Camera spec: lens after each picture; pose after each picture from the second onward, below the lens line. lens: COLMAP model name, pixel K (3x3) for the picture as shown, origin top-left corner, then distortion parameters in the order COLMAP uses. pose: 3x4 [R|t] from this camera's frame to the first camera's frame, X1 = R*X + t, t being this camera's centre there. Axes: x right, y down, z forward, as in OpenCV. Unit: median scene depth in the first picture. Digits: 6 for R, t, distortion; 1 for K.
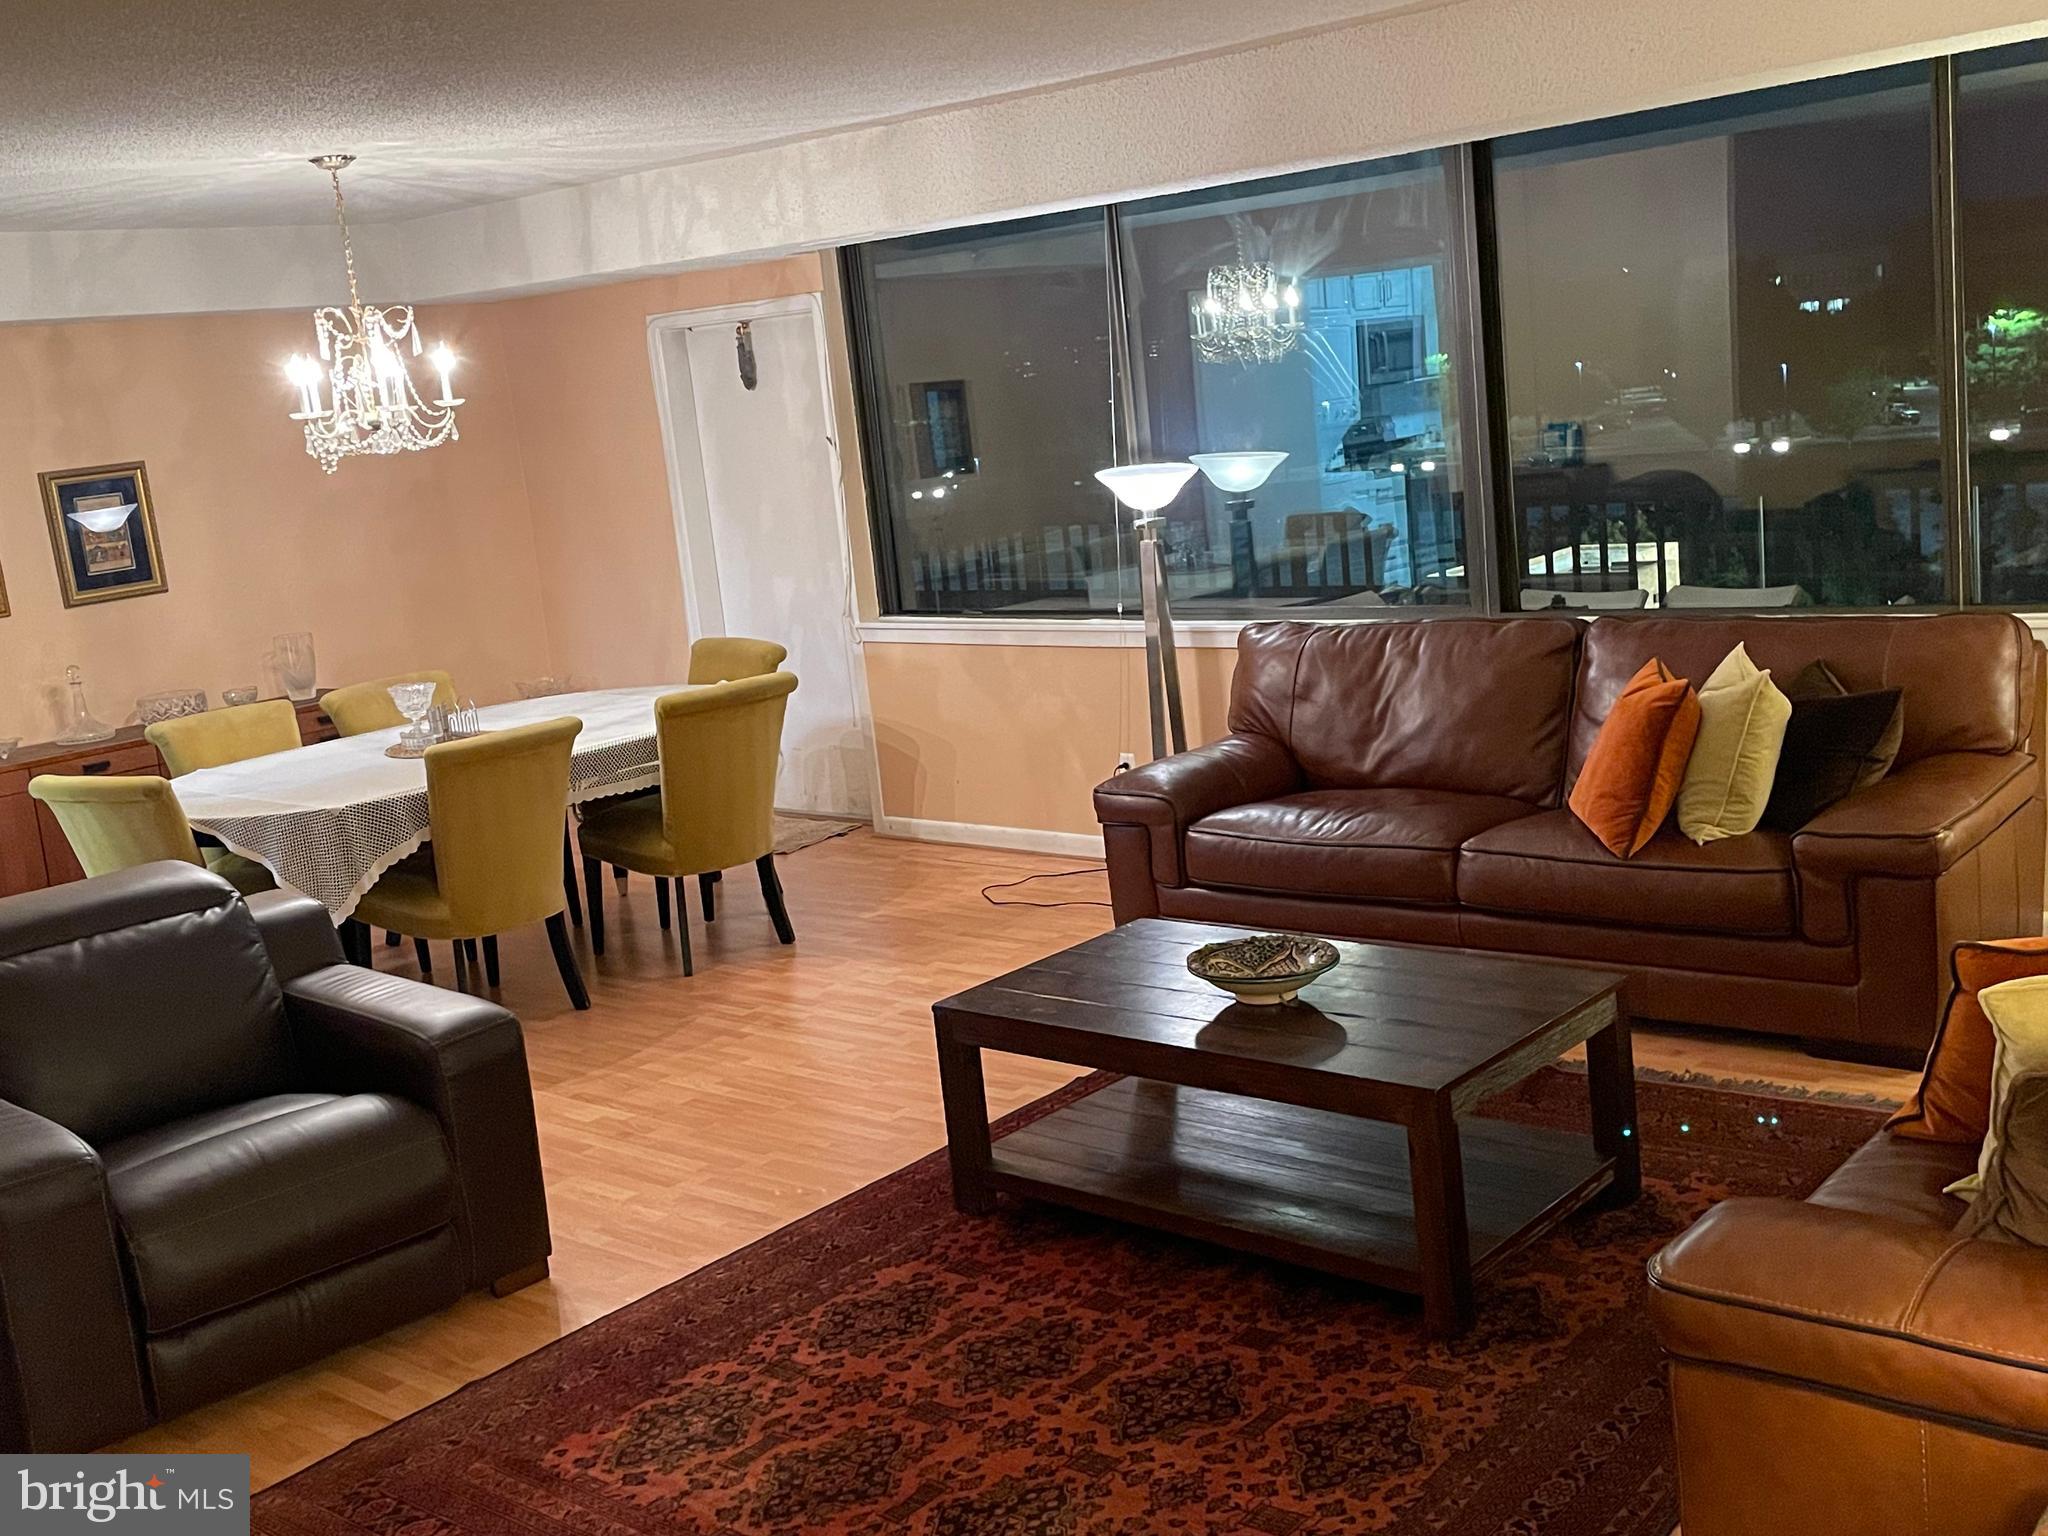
lens RADIAL K [[2105.8, 0, 1014.5], [0, 2105.8, 751.5], [0, 0, 1]] dist [0.042977, 0.000000]
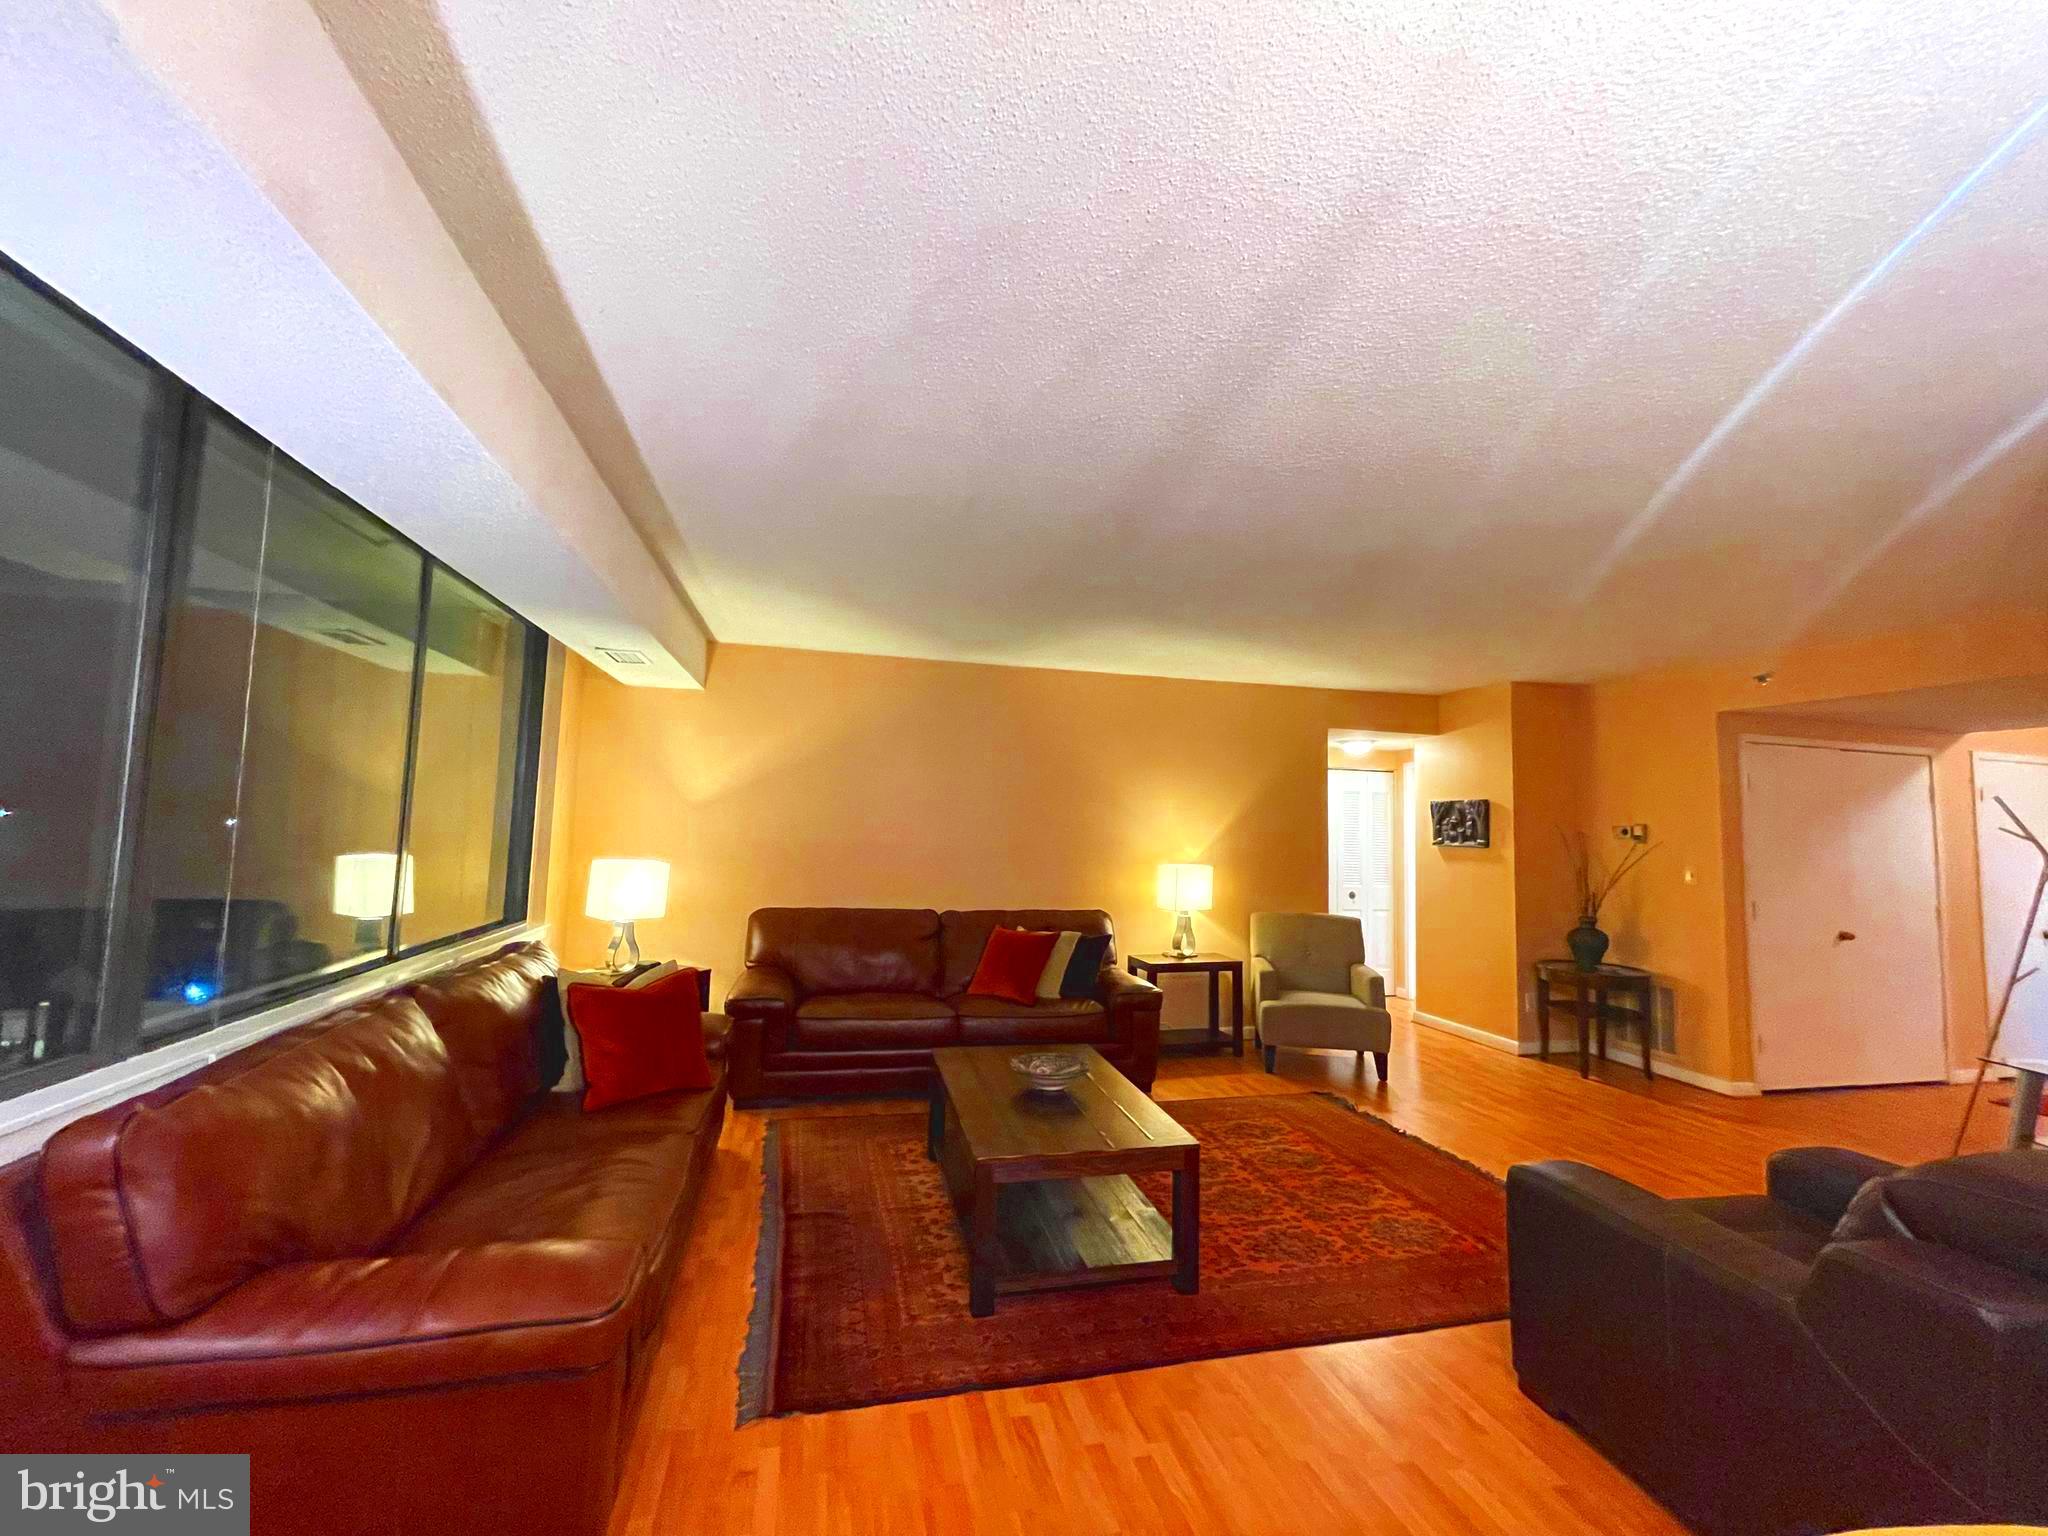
lens RADIAL K [[826.5, 0, 1023.5], [0, 826.5, 770.1], [0, 0, 1]] dist [-0.003661, 0.000672]
pose [[-0.815682, 0.123290, 0.565210, -0.277031], [0.158187, 0.987325, 0.012922, -0.156467], [-0.556453, 0.099949, -0.824846, 1.404619]]
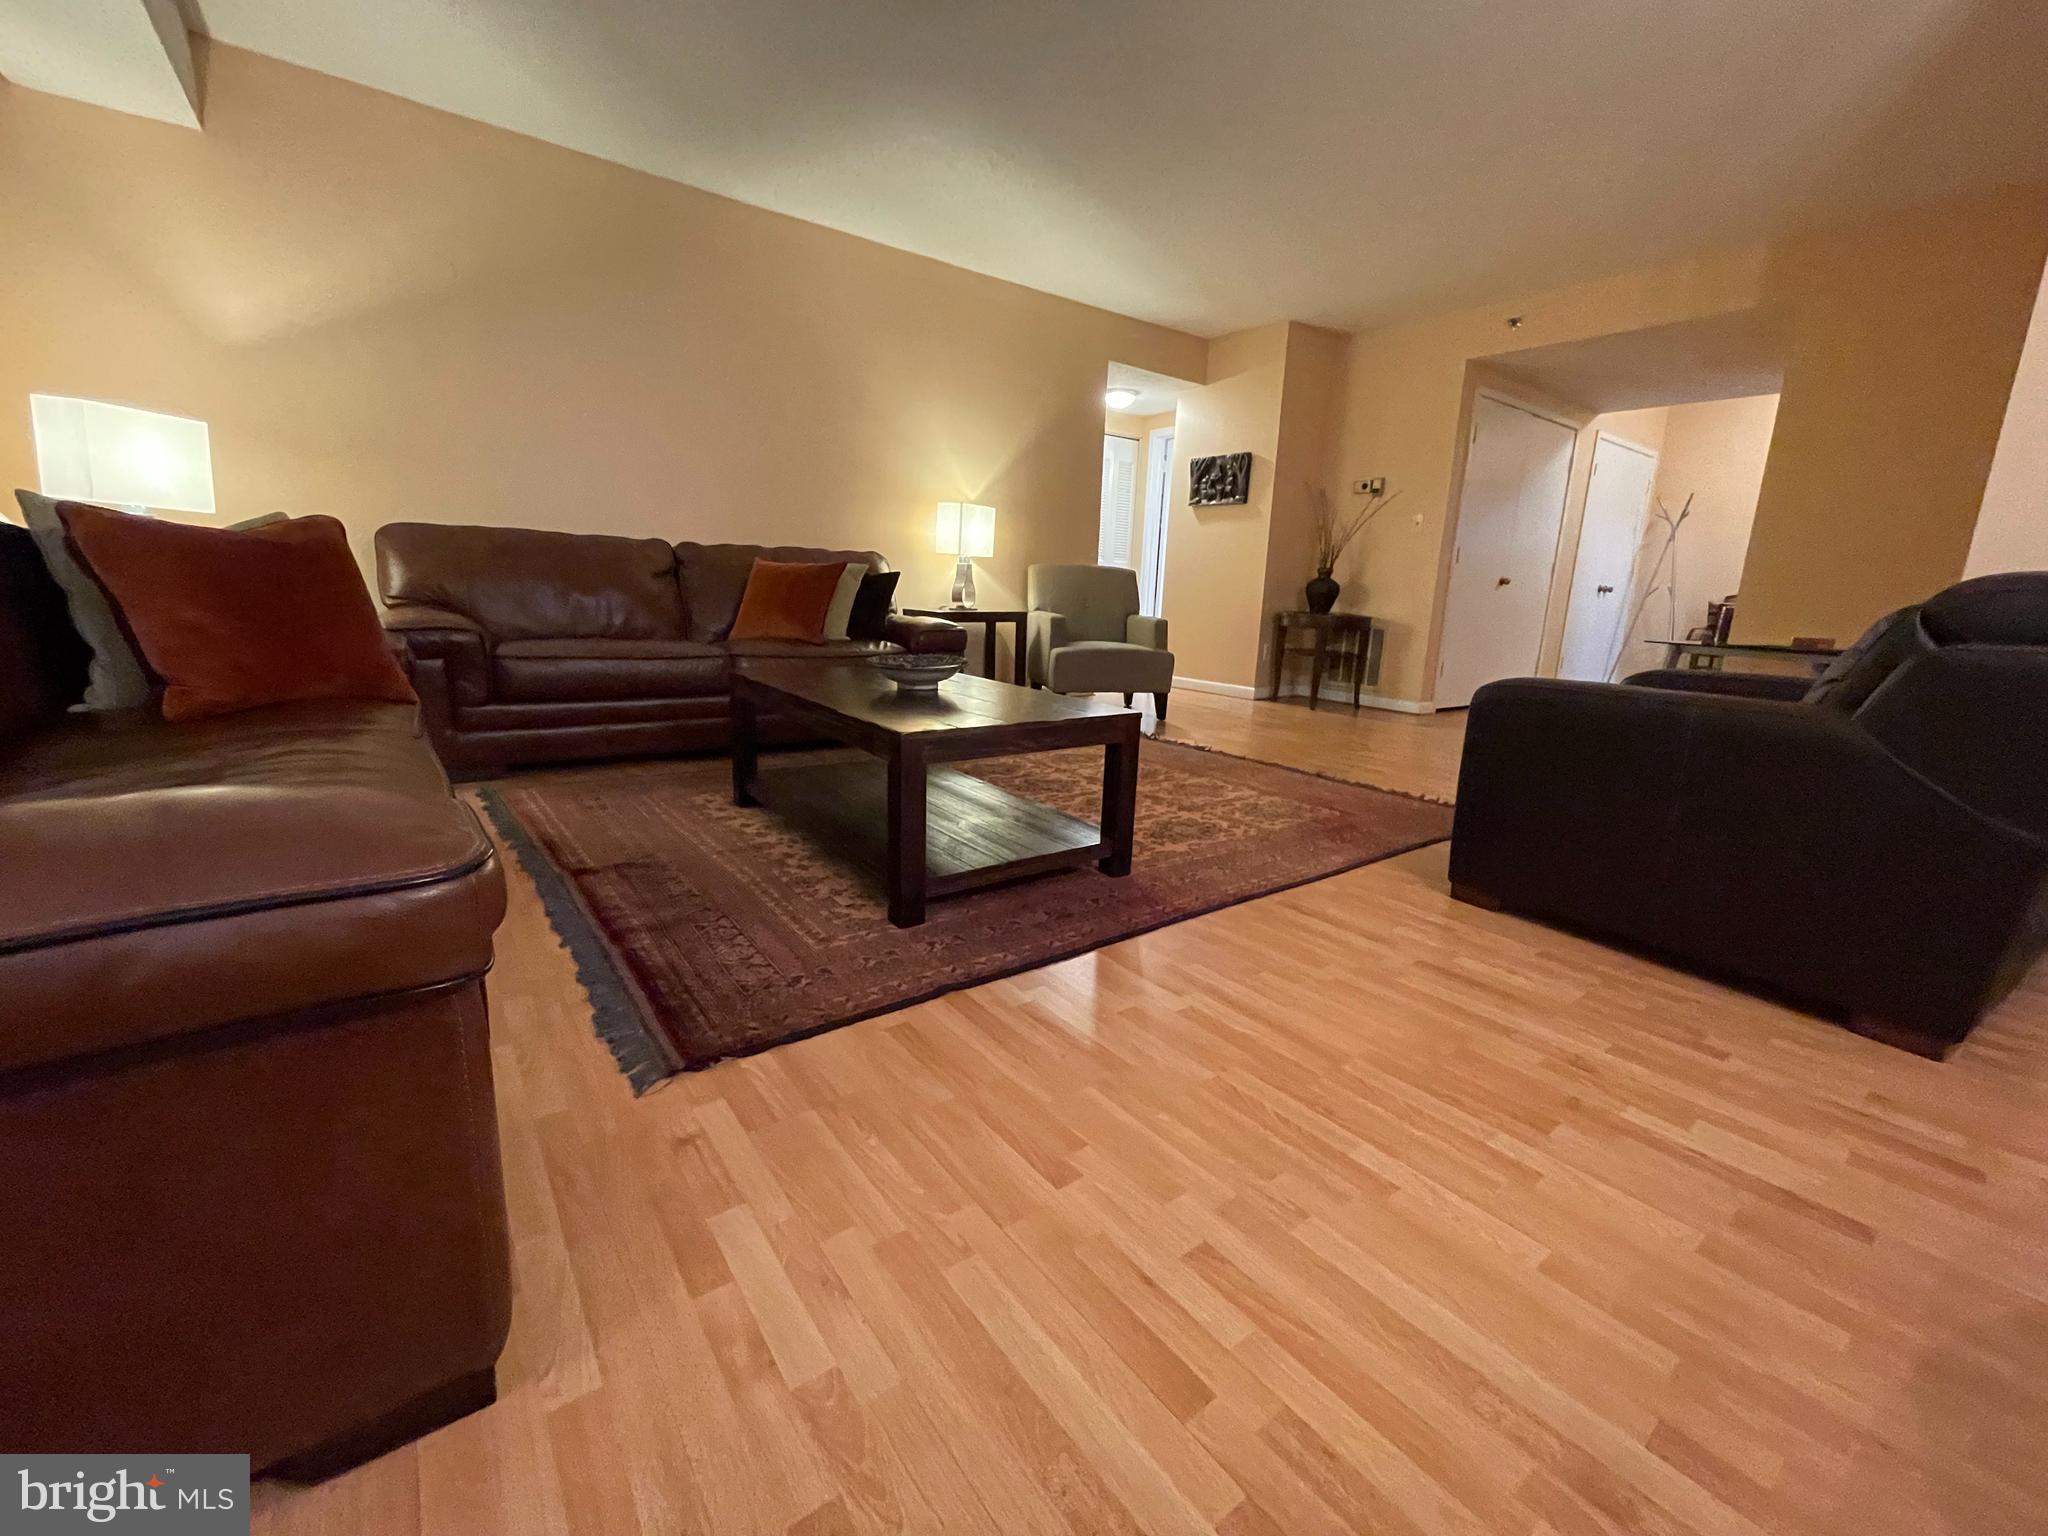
lens RADIAL K [[826.5, 0, 1020.7], [0, 826.5, 766.1], [0, 0, 1]] dist [-0.003661, 0.000672]
pose [[-0.975606, 0.021093, 0.218515, -0.069383], [0.100301, 0.928237, 0.358213, -0.031637], [-0.195278, 0.371392, -0.907708, 1.355568]]
